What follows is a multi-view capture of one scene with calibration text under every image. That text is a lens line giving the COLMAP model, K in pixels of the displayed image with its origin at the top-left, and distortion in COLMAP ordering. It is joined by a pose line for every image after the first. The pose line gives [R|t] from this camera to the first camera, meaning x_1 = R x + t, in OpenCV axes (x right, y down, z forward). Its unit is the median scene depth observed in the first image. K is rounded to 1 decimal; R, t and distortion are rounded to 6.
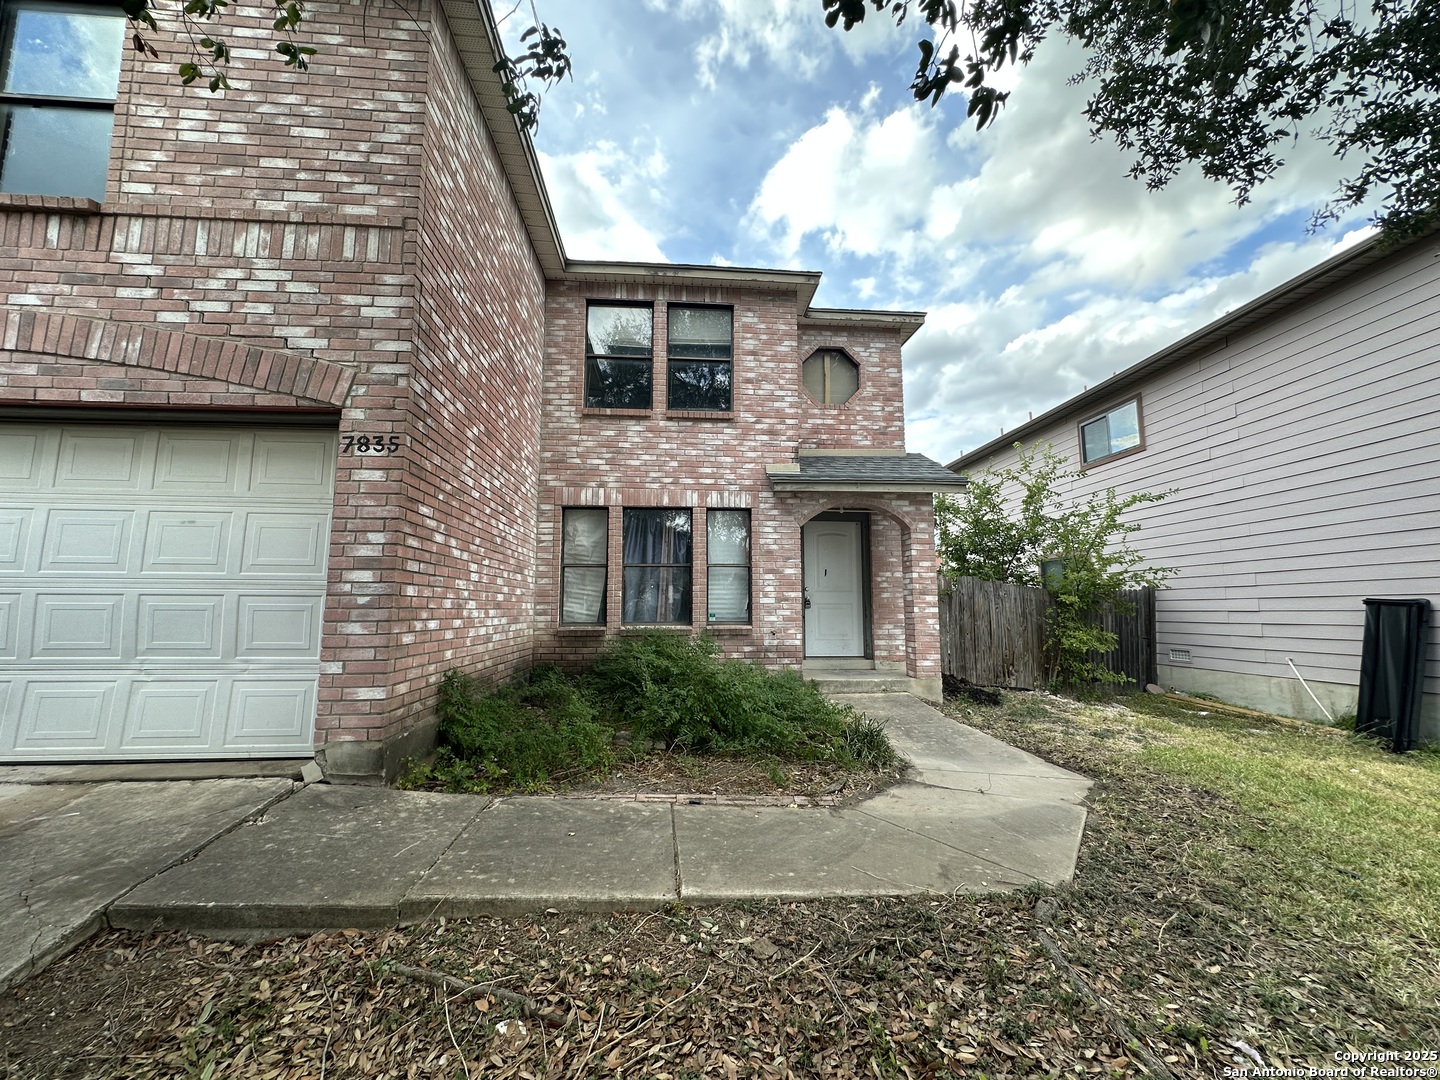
lens RADIAL K [[575.0, 0, 717.2], [0, 575.0, 537.4], [0, 0, 1]] dist [-0.005799, 0.001732]
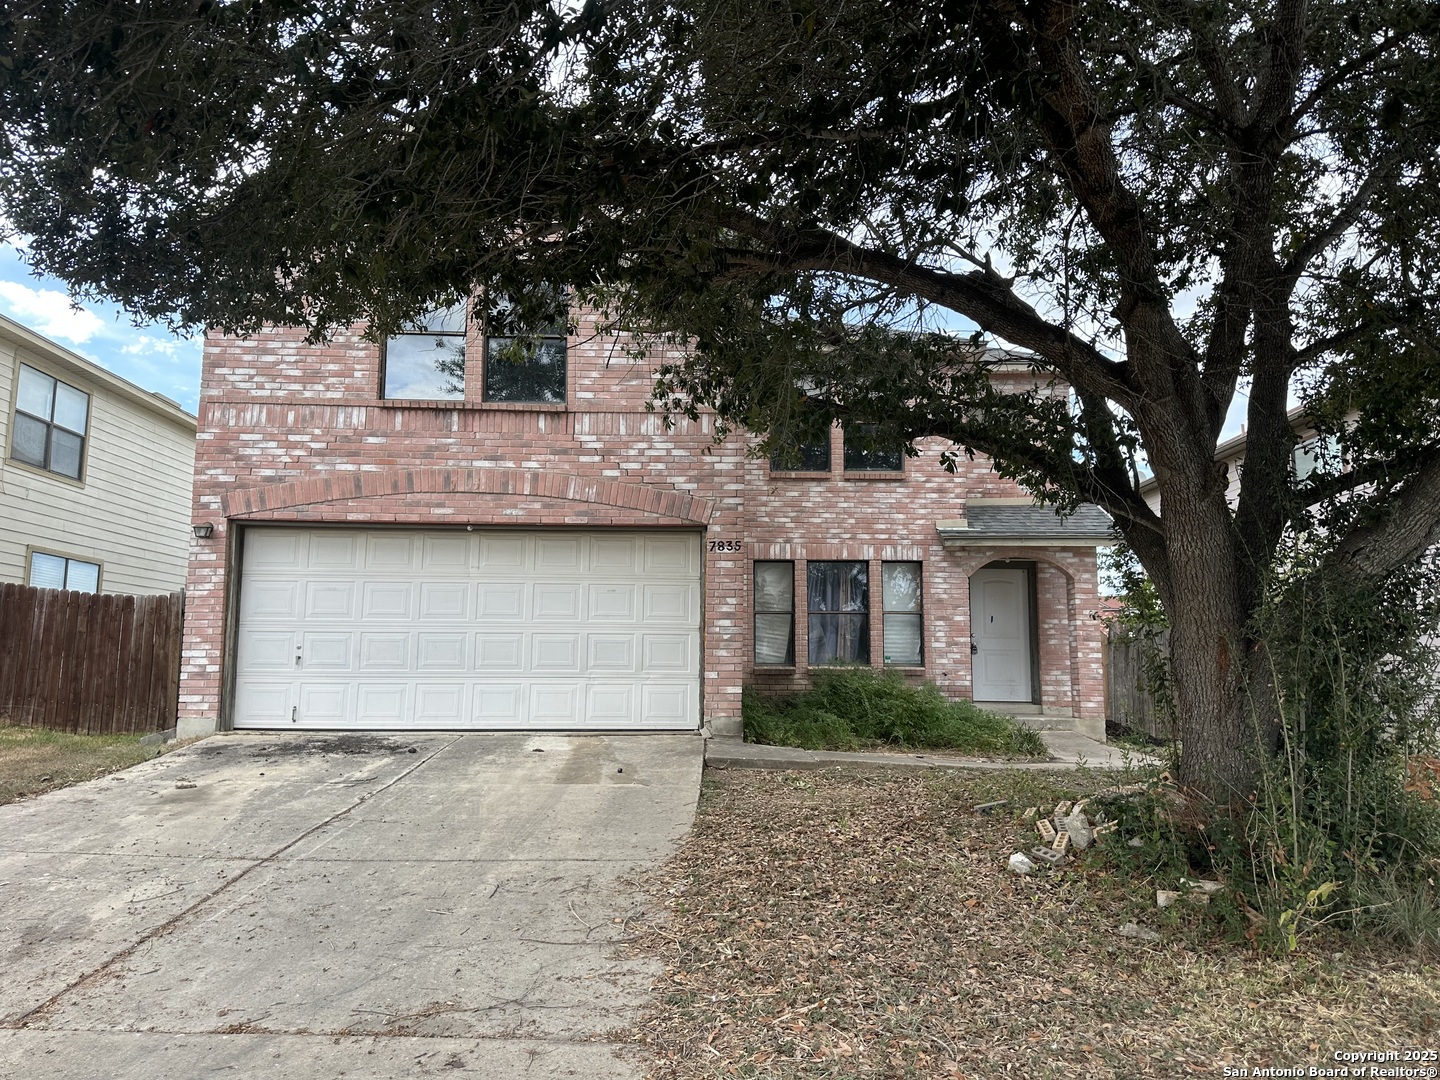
lens RADIAL K [[996.3, 0, 719.9], [0, 996.3, 543.7], [0, 0, 1]] dist [0.095936, -0.006912]
pose [[0.997705, -0.002701, -0.067659, -0.199564], [0.002166, 0.999966, -0.007970, -0.069489], [0.067678, 0.007805, 0.997677, -0.941857]]
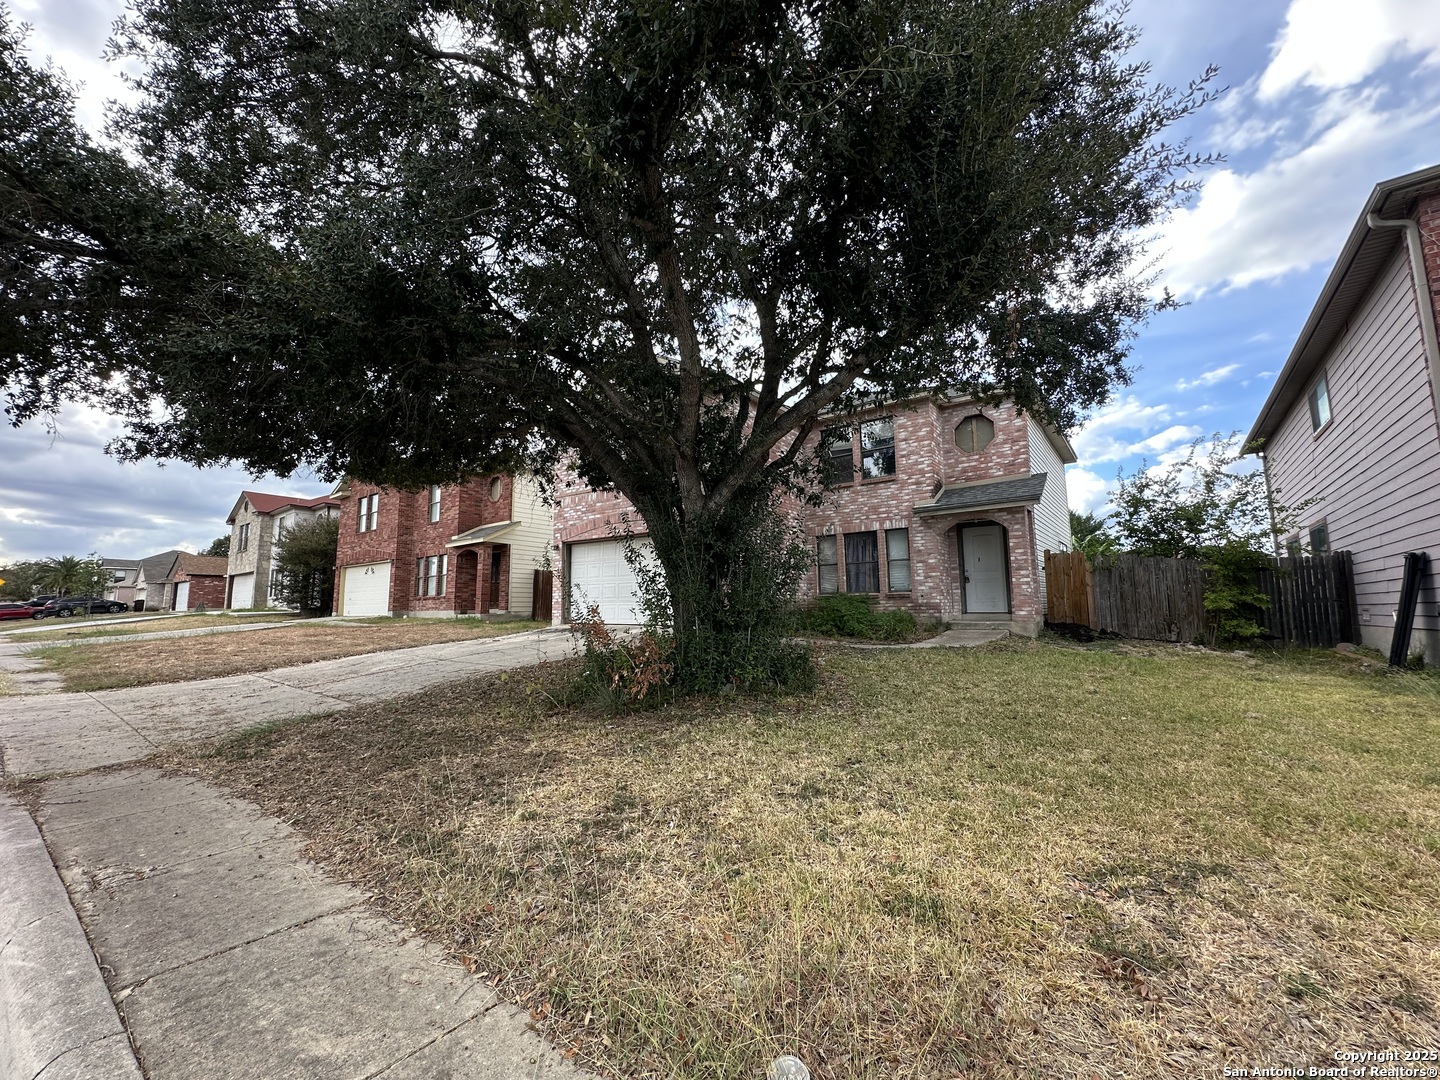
lens RADIAL K [[575.0, 0, 717.0], [0, 575.0, 538.5], [0, 0, 1]] dist [-0.005799, 0.001732]
pose [[0.742296, -0.089735, -0.664037, 0.813412], [0.090018, 0.995364, -0.033882, -0.009380], [0.663998, -0.034625, 0.746932, -0.750220]]
